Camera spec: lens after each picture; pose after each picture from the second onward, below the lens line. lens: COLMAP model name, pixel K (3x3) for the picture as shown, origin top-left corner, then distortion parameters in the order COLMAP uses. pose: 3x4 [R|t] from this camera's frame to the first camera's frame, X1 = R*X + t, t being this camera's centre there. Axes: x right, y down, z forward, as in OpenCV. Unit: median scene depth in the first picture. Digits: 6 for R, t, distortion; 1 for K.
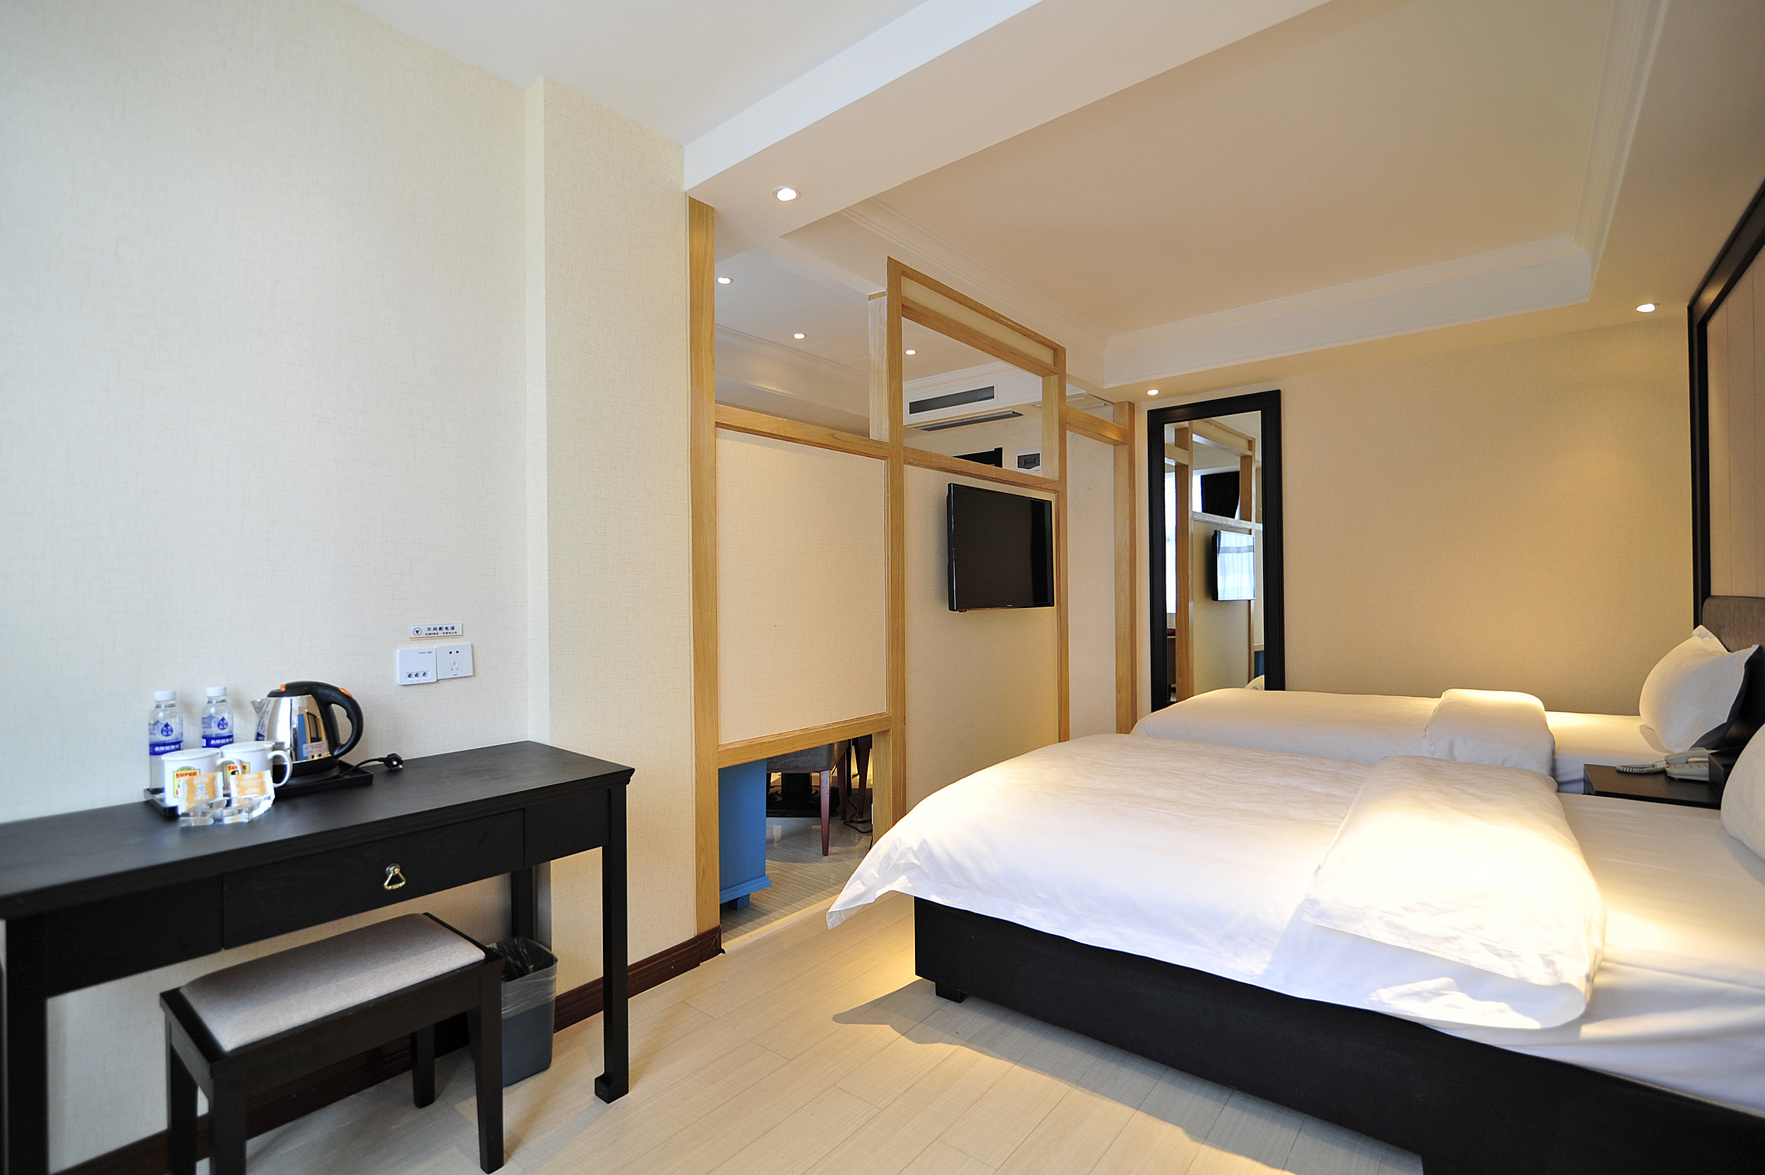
lens RADIAL K [[801.5, 0, 874.1], [0, 801.5, 595.7], [0, 0, 1]] dist [-0.000524, -0.000362]
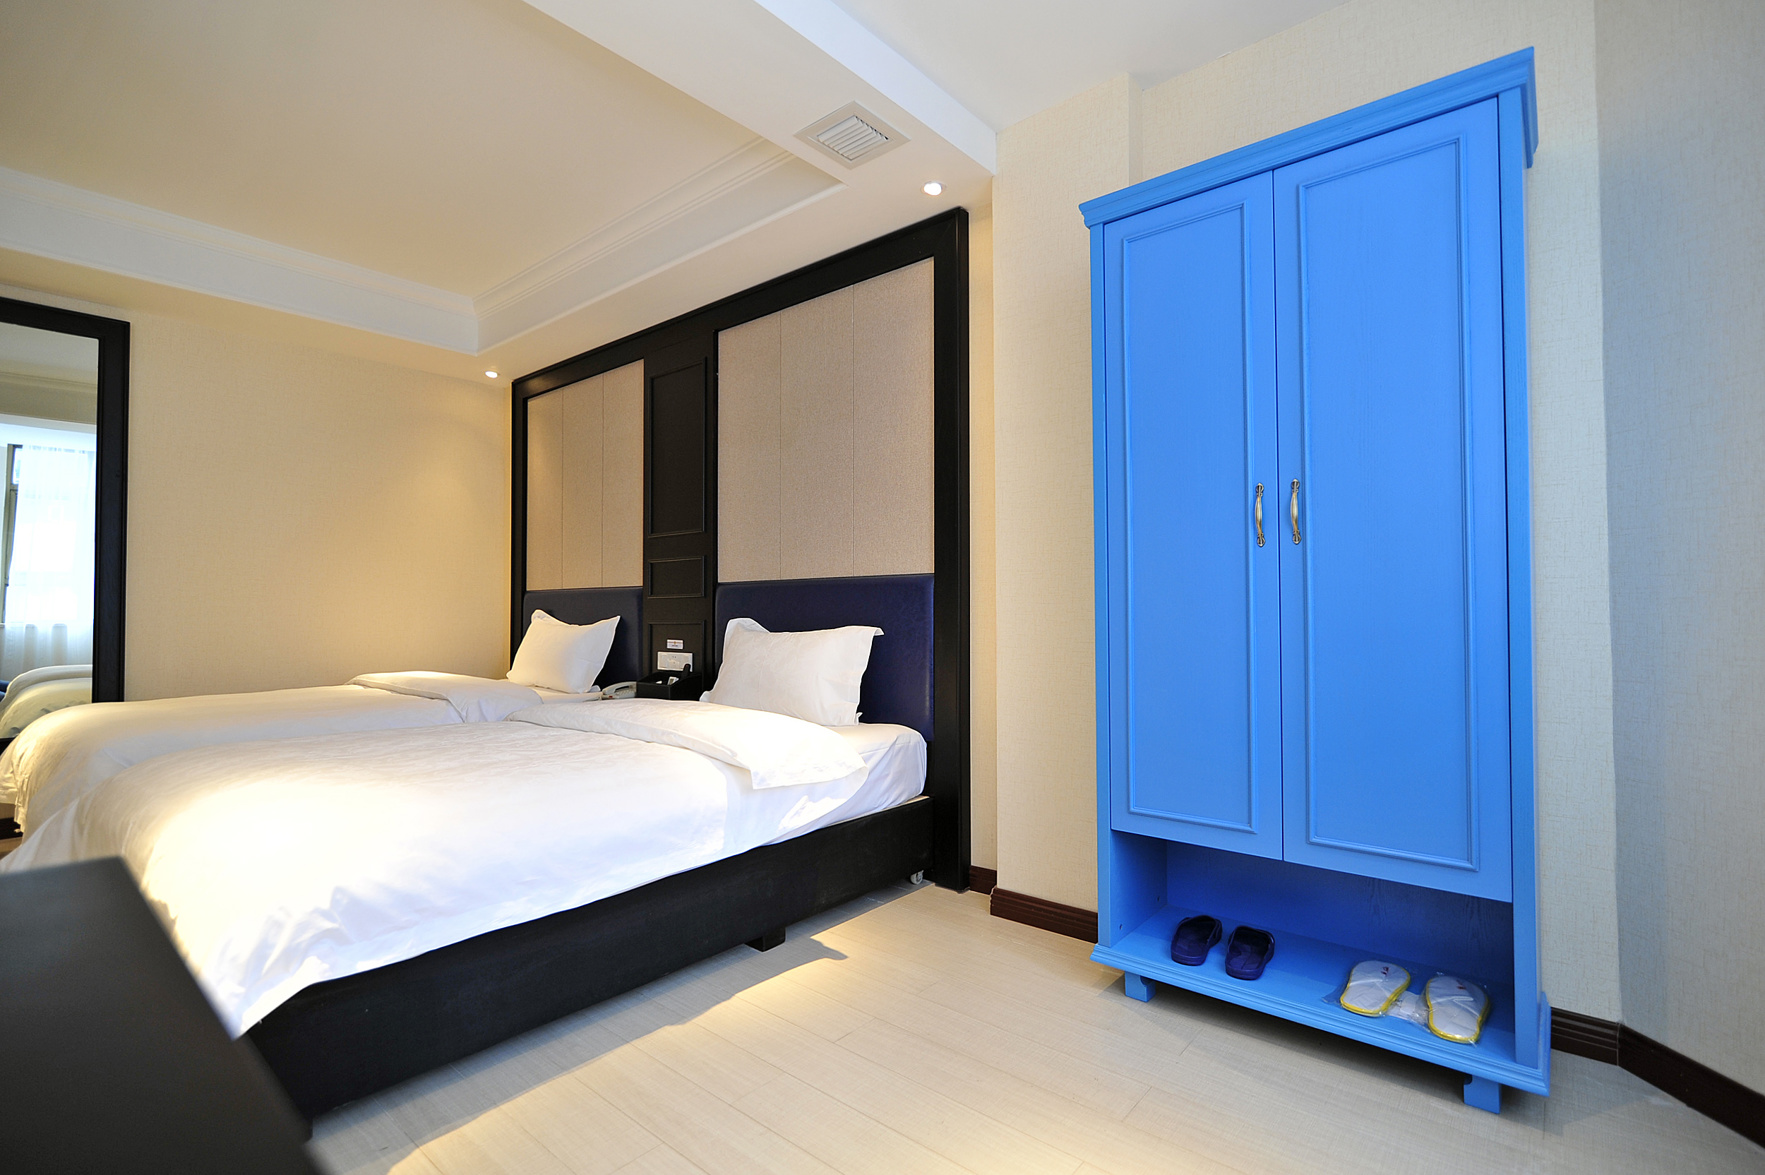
lens RADIAL K [[806.2, 0, 882.5], [0, 806.2, 587.5], [0, 0, 1]] dist [0.000871, 0.000063]
pose [[0.014383, 0.043409, 0.998954, -0.636871], [-0.000463, 0.999057, -0.043407, 0.097166], [-0.999896, 0.000162, 0.014389, 0.590291]]
